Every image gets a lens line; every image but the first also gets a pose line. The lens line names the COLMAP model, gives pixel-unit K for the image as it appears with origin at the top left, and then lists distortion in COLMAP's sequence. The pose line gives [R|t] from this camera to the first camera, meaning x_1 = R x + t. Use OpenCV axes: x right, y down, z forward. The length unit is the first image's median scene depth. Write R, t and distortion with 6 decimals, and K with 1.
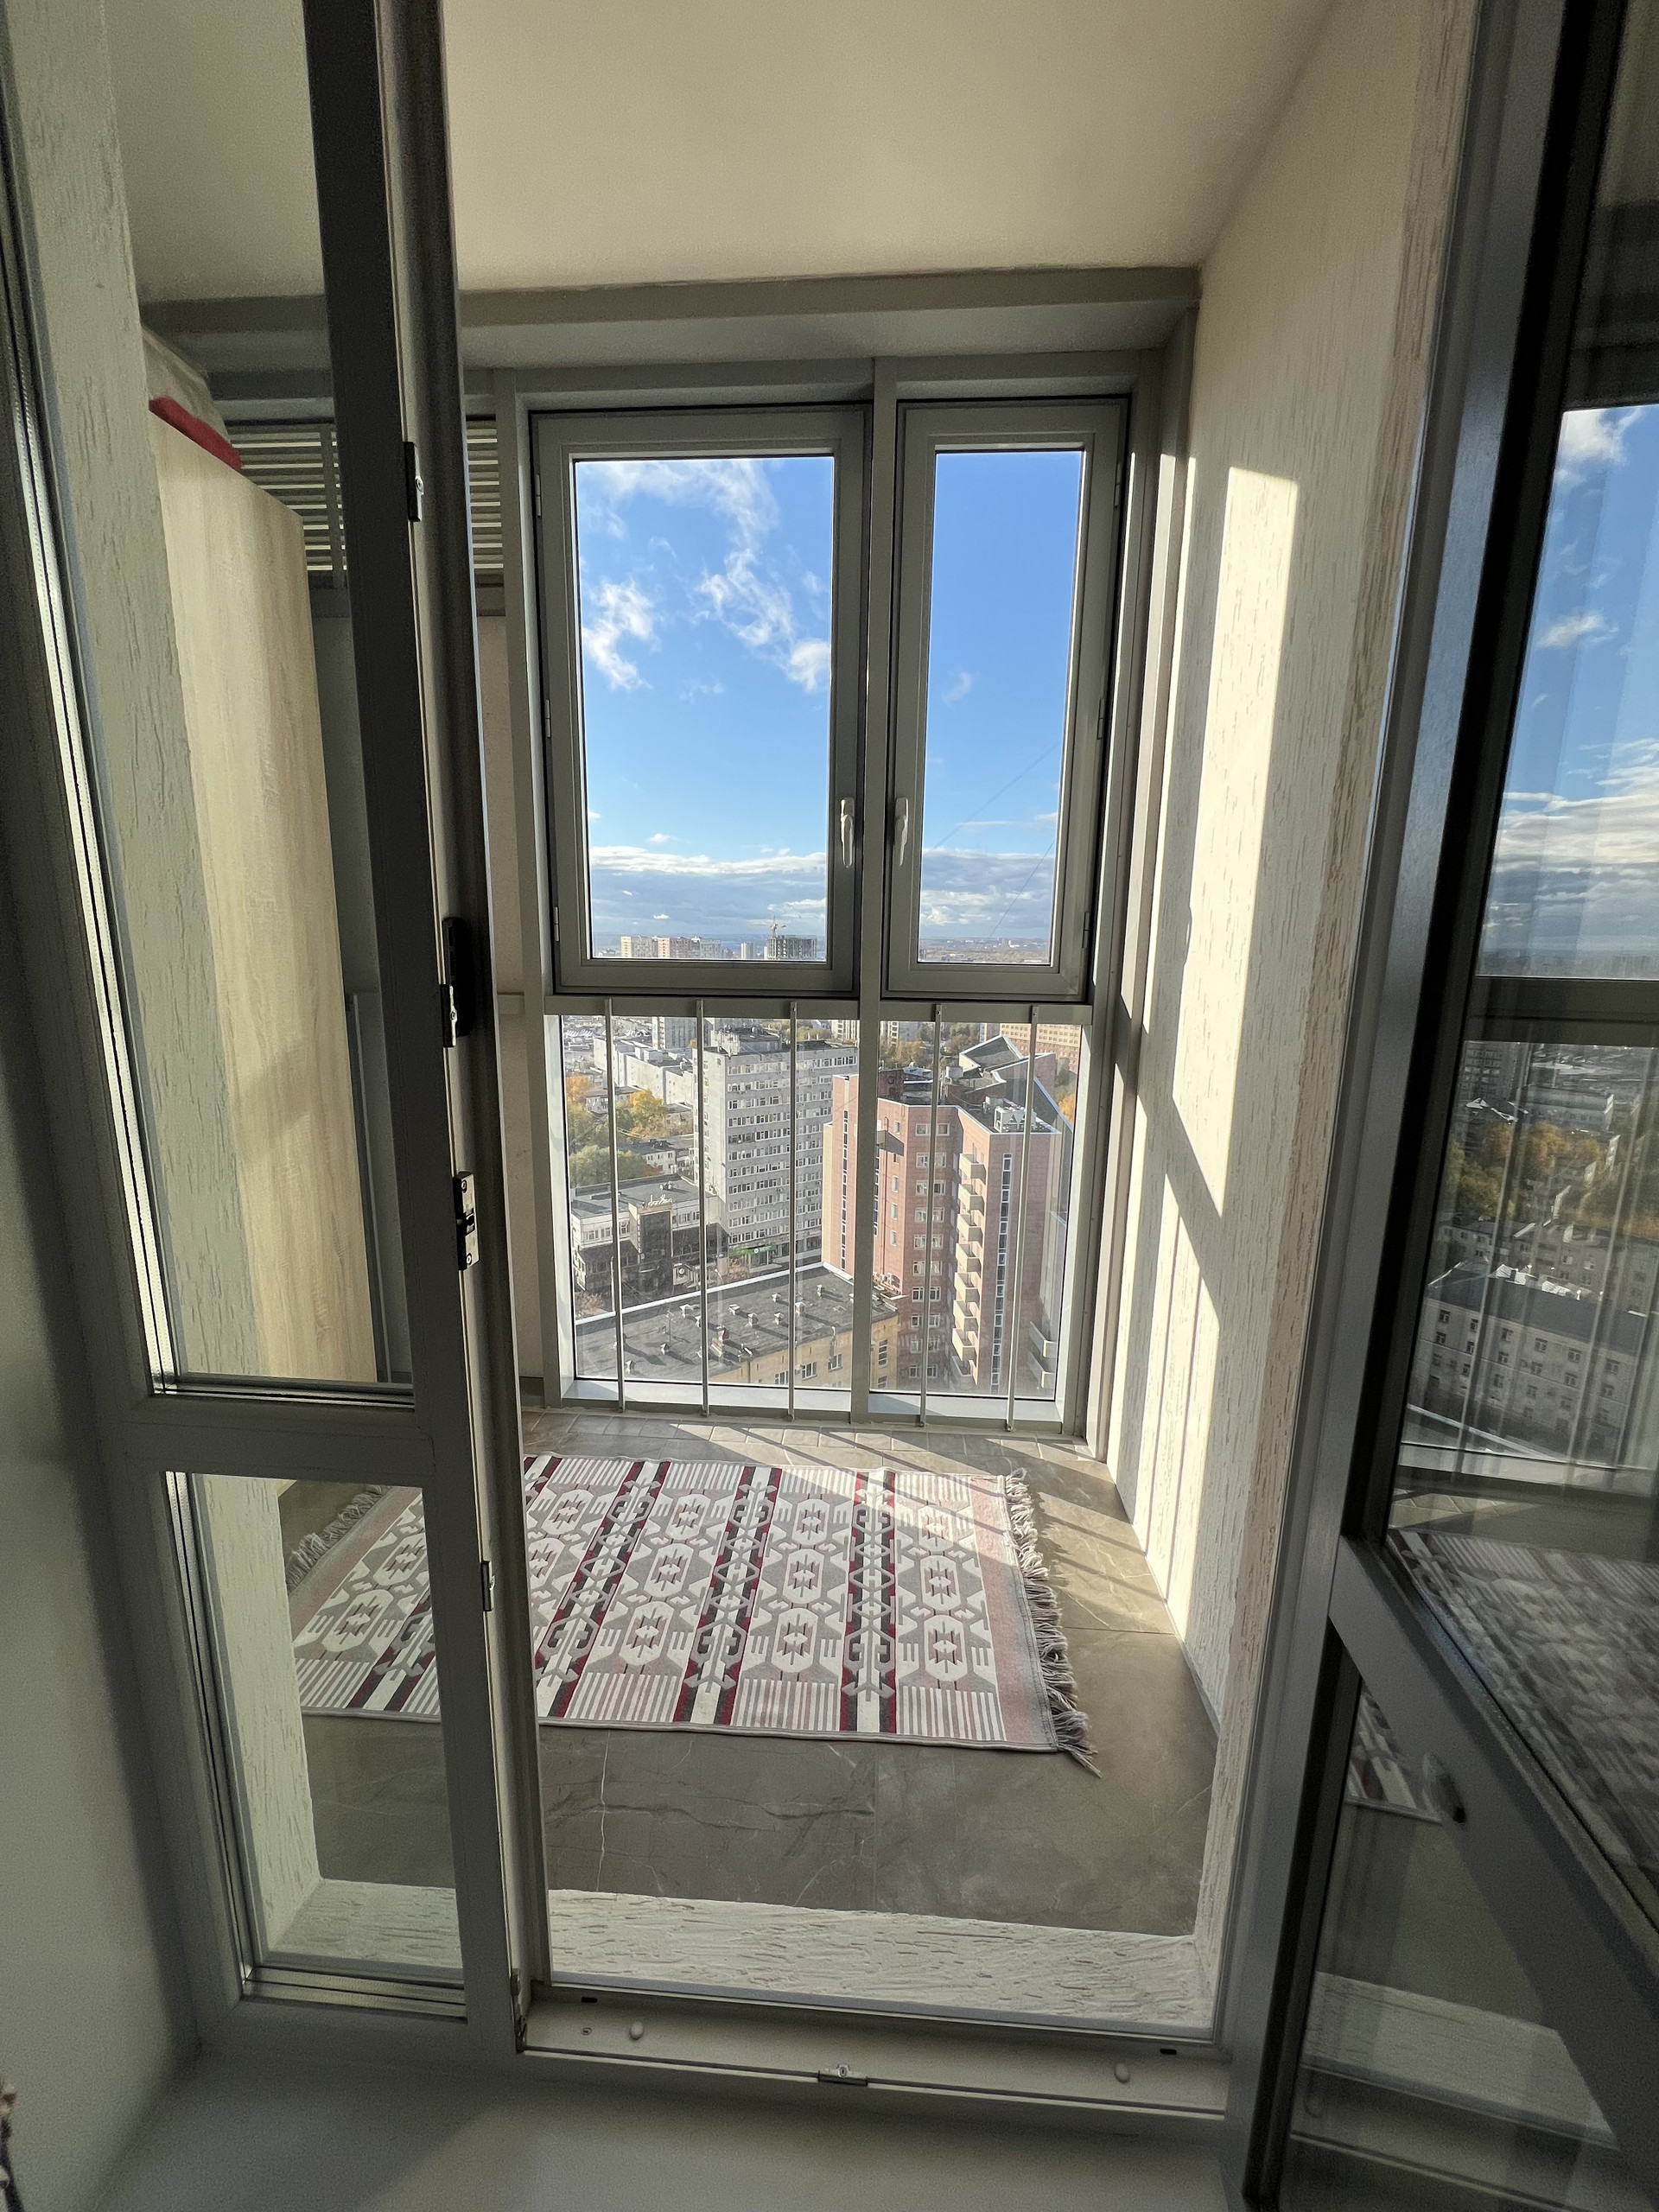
lens RADIAL K [[885.5, 0, 827.7], [0, 885.5, 1108.3], [0, 0, 1]] dist [-0.002953, 0.000447]
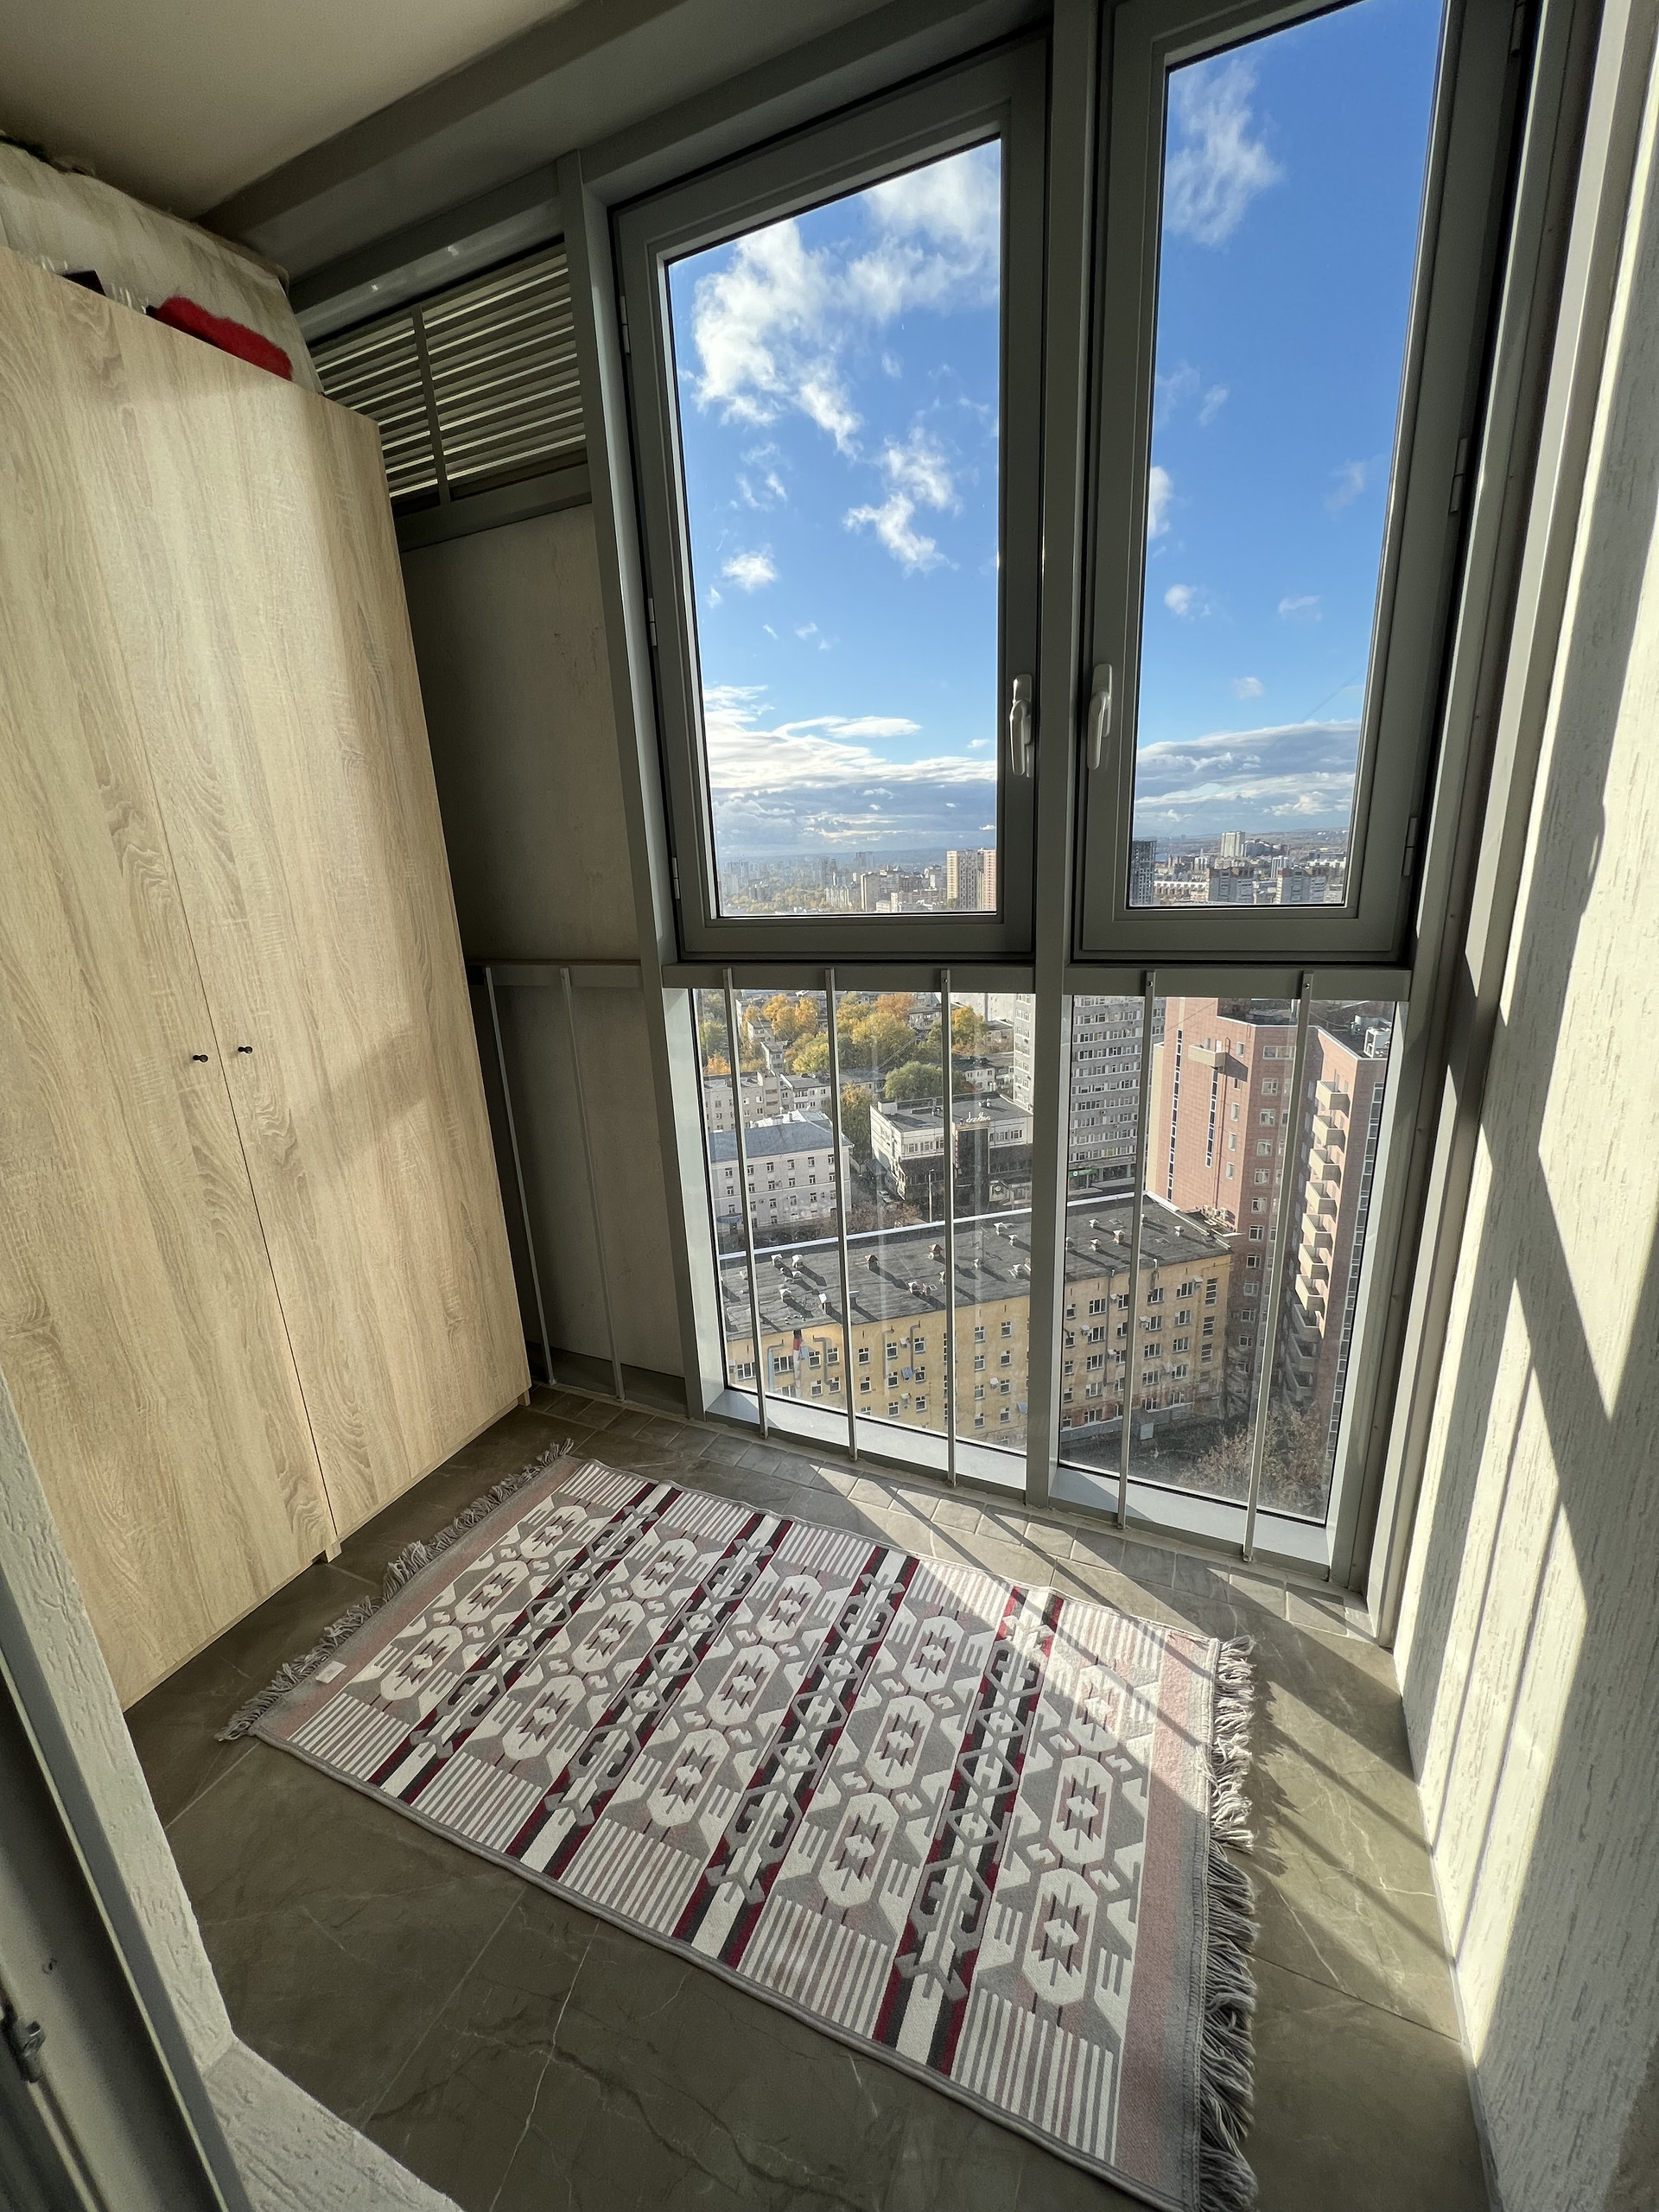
lens RADIAL K [[885.5, 0, 823.0], [0, 885.5, 1107.5], [0, 0, 1]] dist [-0.002953, 0.000447]
pose [[0.934400, 0.039624, -0.354015, 0.142190], [-0.006500, 0.995525, 0.094271, -0.078896], [0.356167, -0.085786, 0.930476, 0.276313]]
